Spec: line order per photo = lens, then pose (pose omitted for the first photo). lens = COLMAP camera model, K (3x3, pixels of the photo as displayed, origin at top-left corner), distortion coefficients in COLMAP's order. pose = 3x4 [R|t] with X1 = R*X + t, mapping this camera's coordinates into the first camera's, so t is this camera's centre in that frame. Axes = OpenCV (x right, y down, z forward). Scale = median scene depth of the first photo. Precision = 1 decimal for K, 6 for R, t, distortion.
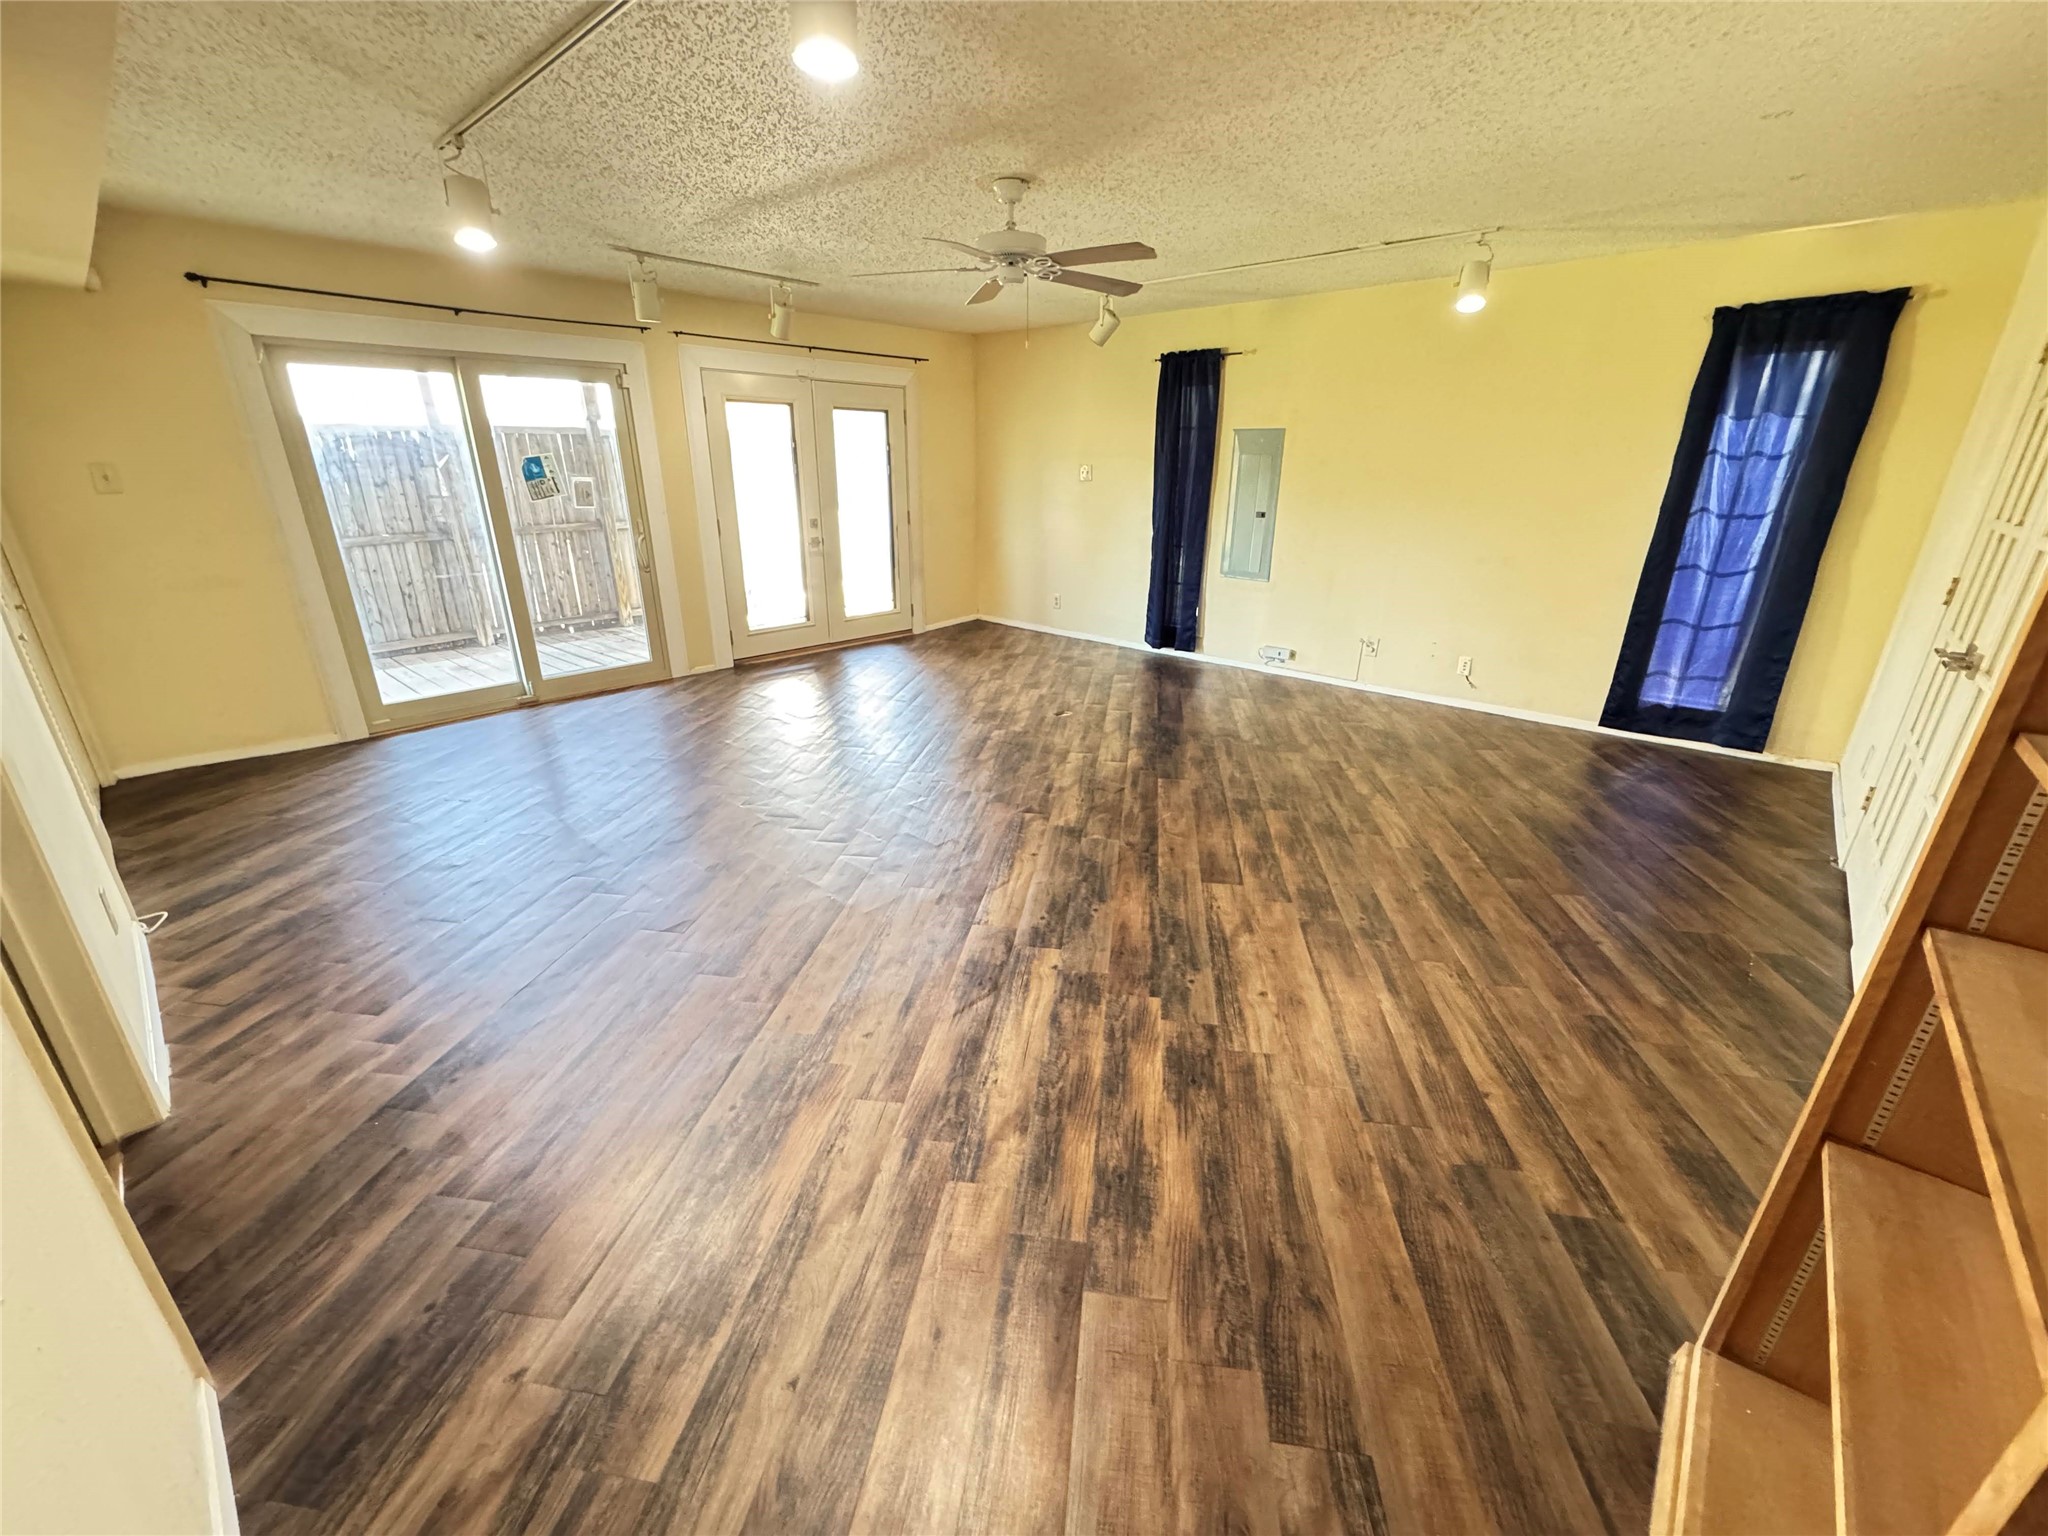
lens RADIAL K [[814.9, 0, 1024.0], [0, 814.9, 768.0], [0, 0, 1]] dist [-0.001939, -0.000283]
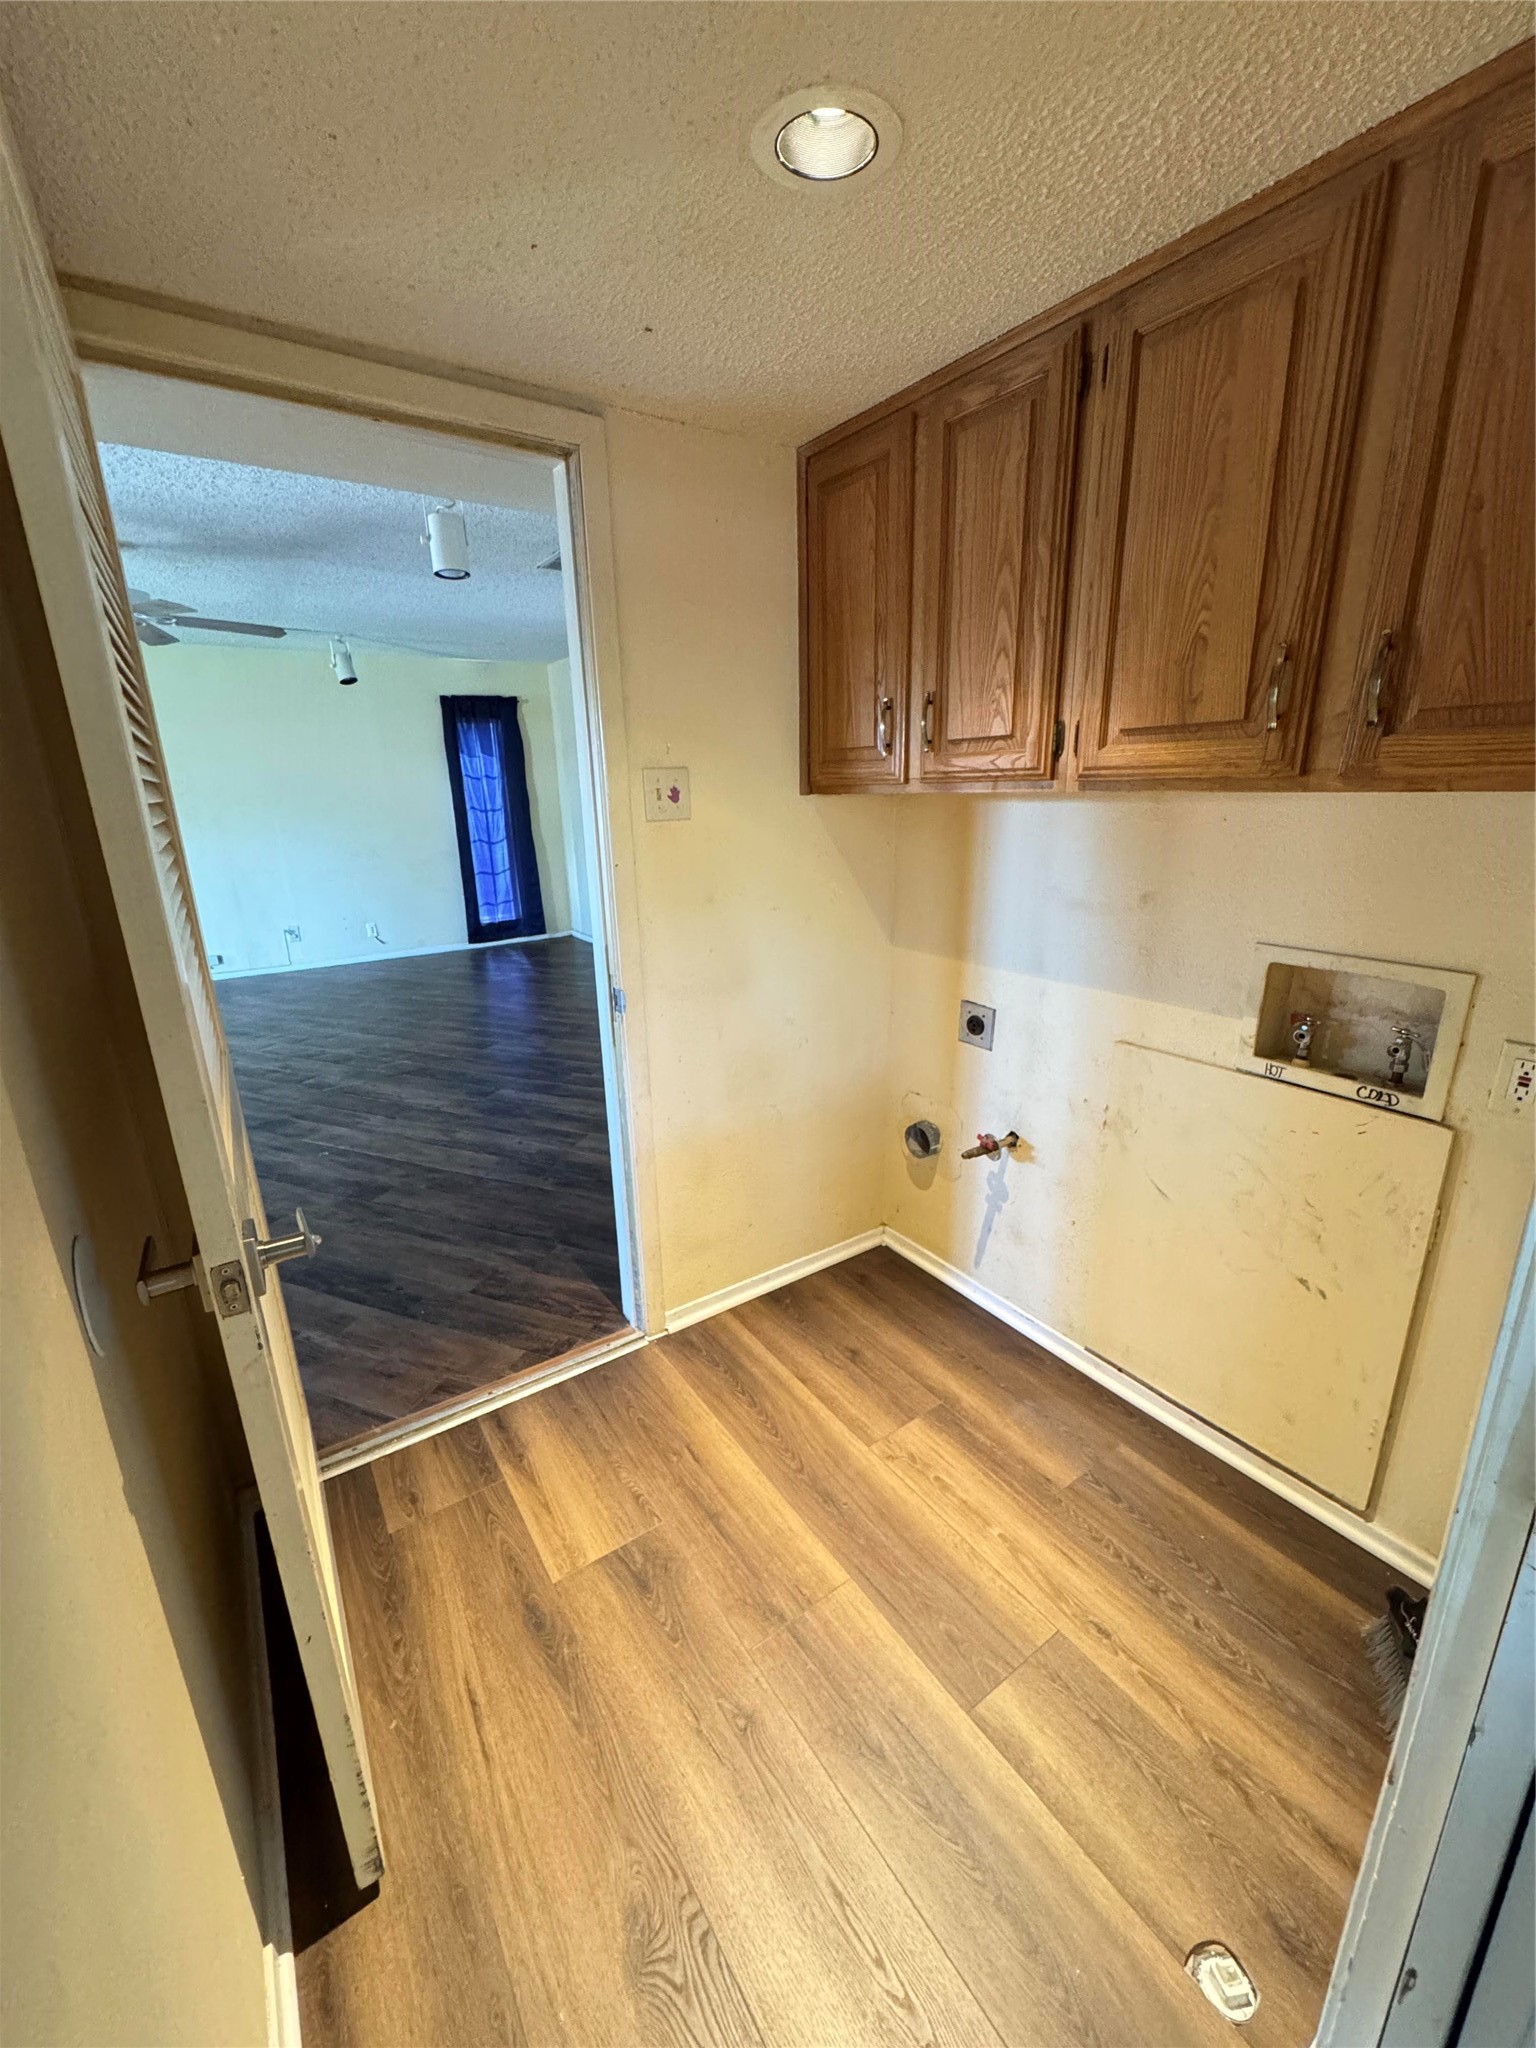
lens RADIAL K [[814.9, 0, 768.0], [0, 814.9, 1024.0], [0, 0, 1]] dist [-0.001939, -0.000283]
pose [[0.249788, -0.291435, 0.923402, -0.772073], [0.361486, 0.912753, 0.190289, -0.001488], [-0.898295, 0.286265, 0.333345, -0.010213]]
